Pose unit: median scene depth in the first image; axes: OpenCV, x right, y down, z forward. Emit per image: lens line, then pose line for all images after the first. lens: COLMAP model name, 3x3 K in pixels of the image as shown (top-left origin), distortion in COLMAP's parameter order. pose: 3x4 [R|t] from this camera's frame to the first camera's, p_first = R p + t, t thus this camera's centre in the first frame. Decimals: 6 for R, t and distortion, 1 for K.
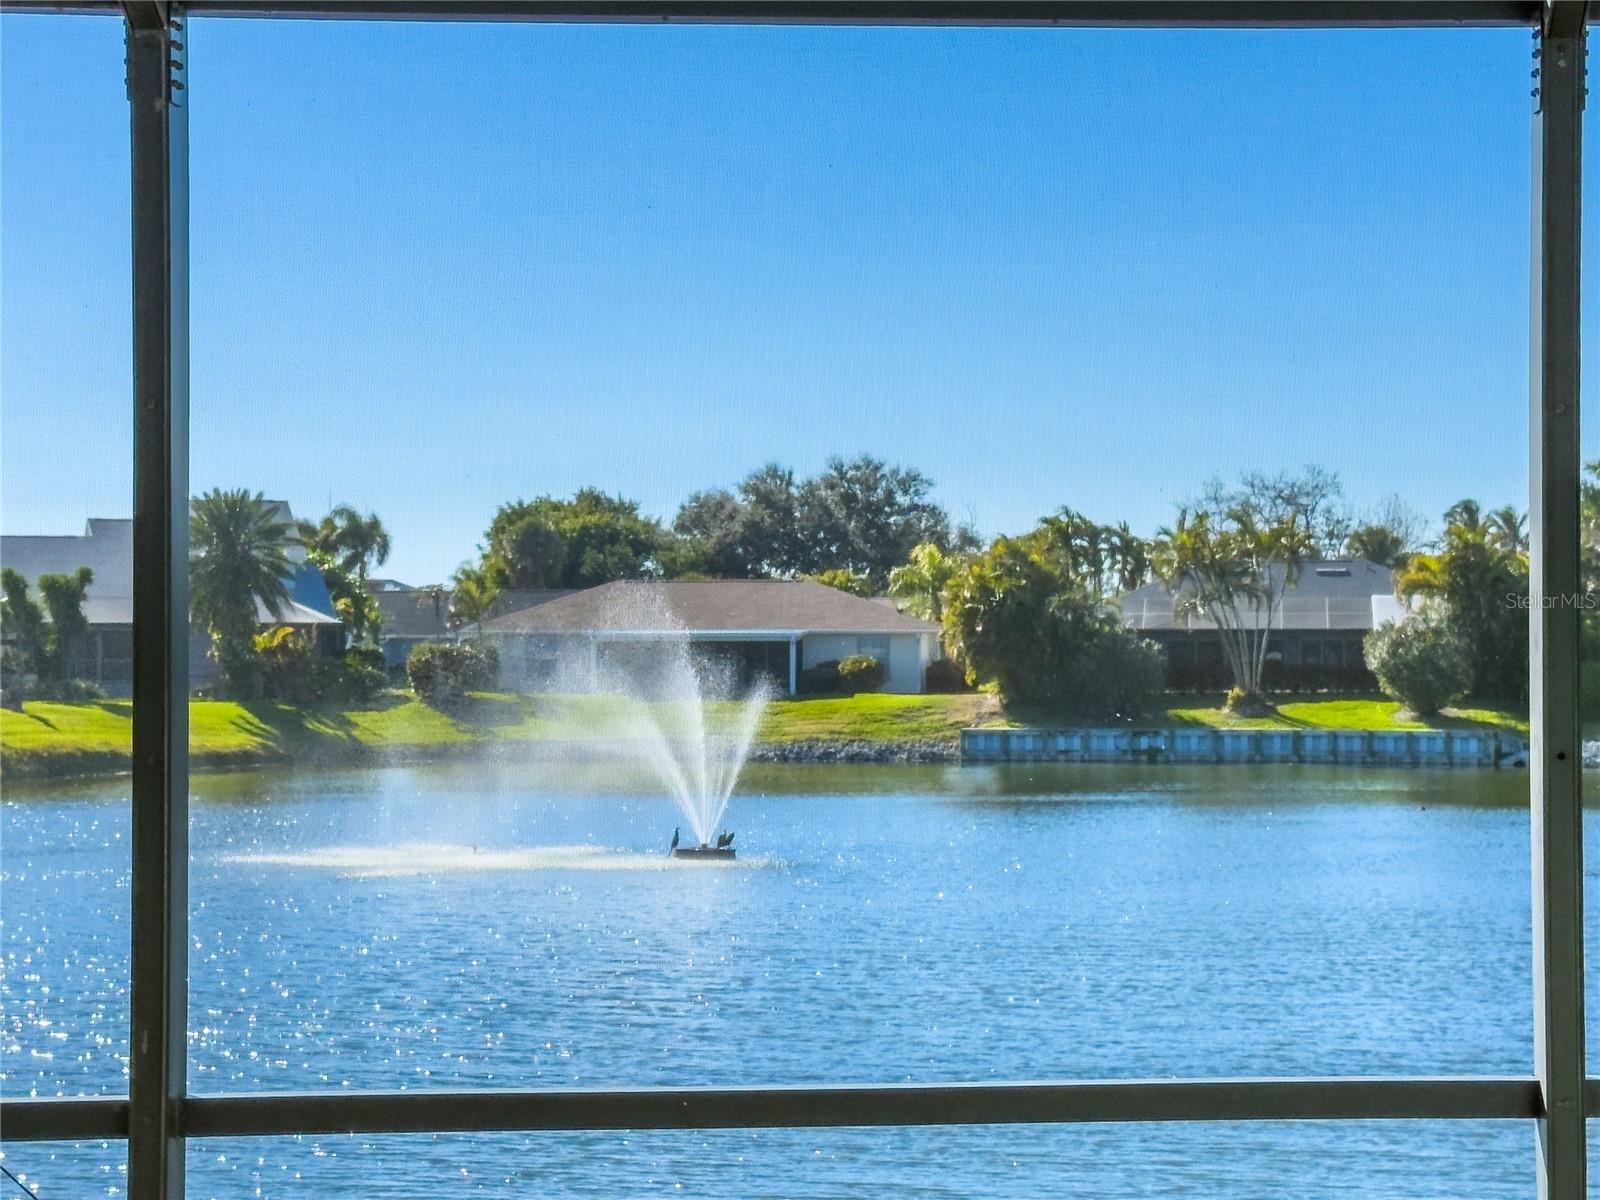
lens RADIAL K [[3595.7, 0, 801.5], [0, 3595.7, 603.6], [0, 0, 1]] dist [-0.243715, 0.000000]
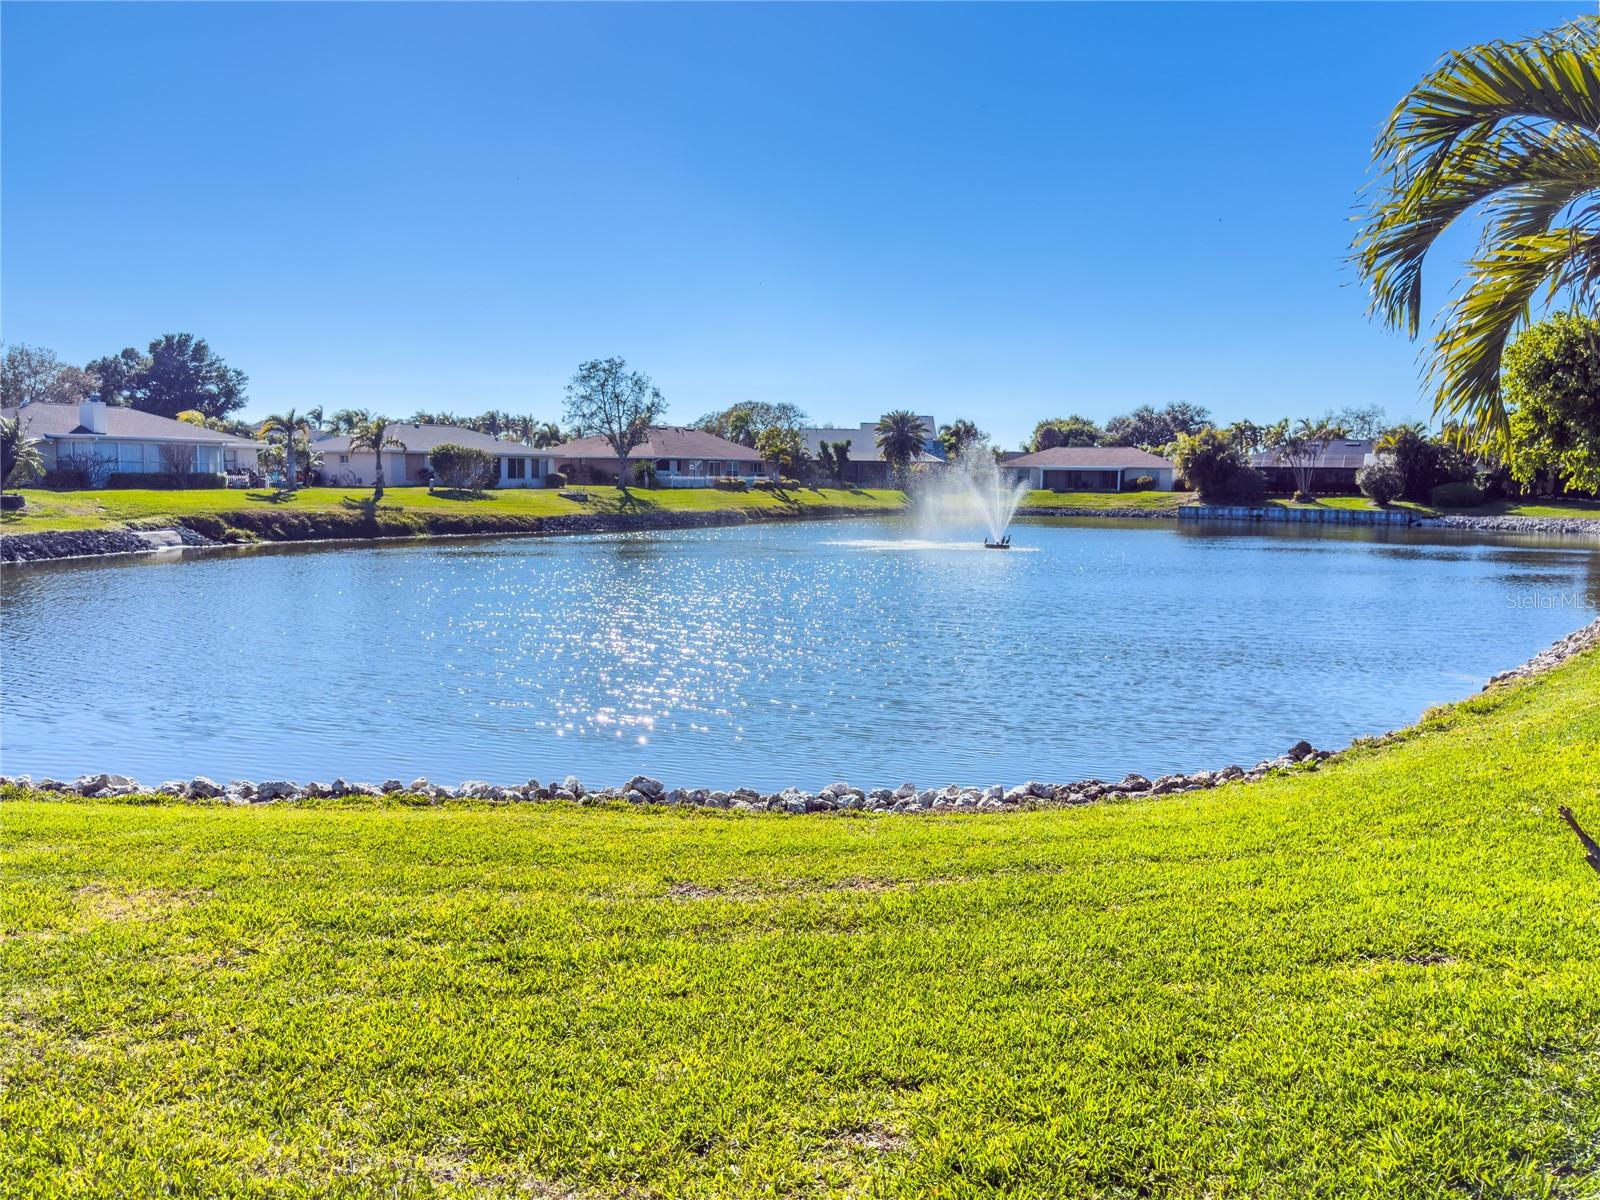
lens RADIAL K [[1233.9, 0, 801.6], [0, 1233.9, 599.1], [0, 0, 1]] dist [0.012224, 0.006236]
pose [[0.942976, 0.046587, -0.329583, 0.083883], [-0.010853, 0.993934, 0.109441, 0.008003], [0.332683, -0.099623, 0.937762, 0.084233]]
